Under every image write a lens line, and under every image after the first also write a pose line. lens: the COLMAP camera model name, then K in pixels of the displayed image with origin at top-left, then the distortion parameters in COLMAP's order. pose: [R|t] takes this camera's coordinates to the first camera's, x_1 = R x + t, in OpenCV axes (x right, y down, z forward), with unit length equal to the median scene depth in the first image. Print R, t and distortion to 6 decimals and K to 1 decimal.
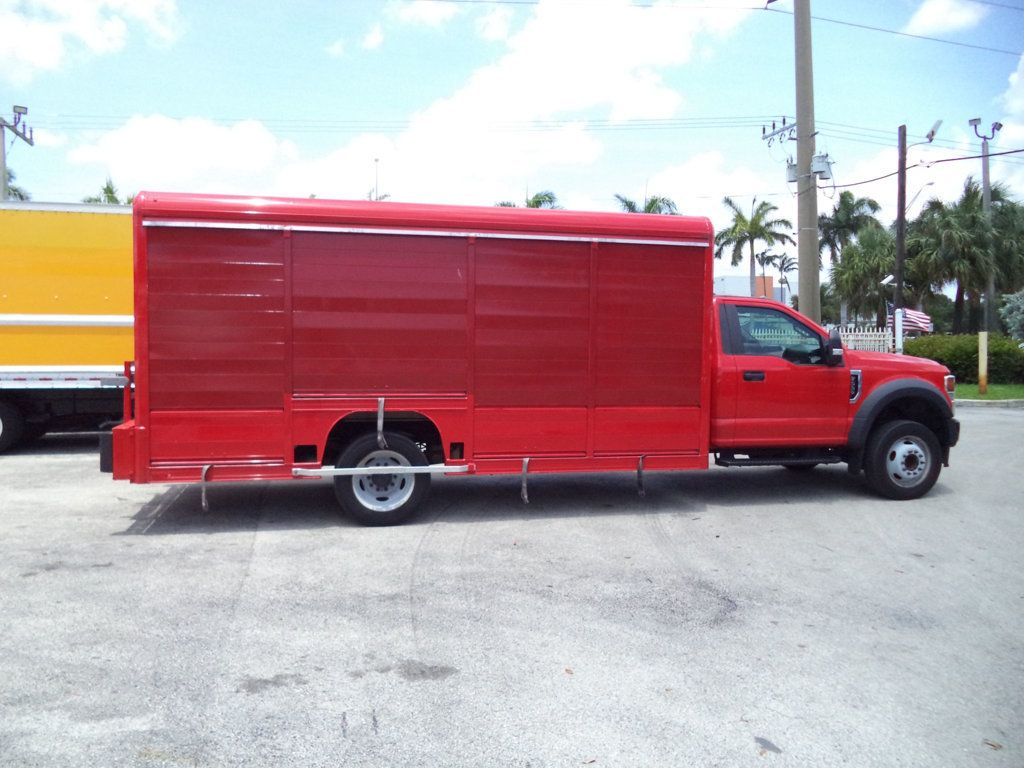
lens RADIAL K [[843.8, 0, 523.5], [0, 843.8, 376.1], [0, 0, 1]] dist [-0.027751, -0.002203]
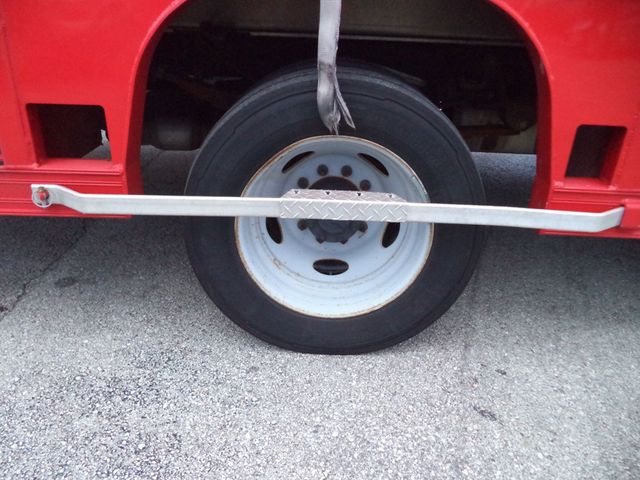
lens RADIAL K [[527.4, 0, 325.9], [0, 527.4, 243.5], [0, 0, 1]] dist [-0.027751, -0.002203]
pose [[0.969675, 0.127901, -0.208257, -0.116000], [-0.038737, 0.921789, 0.385752, 0.047415], [0.241307, -0.365987, 0.898790, 0.747092]]
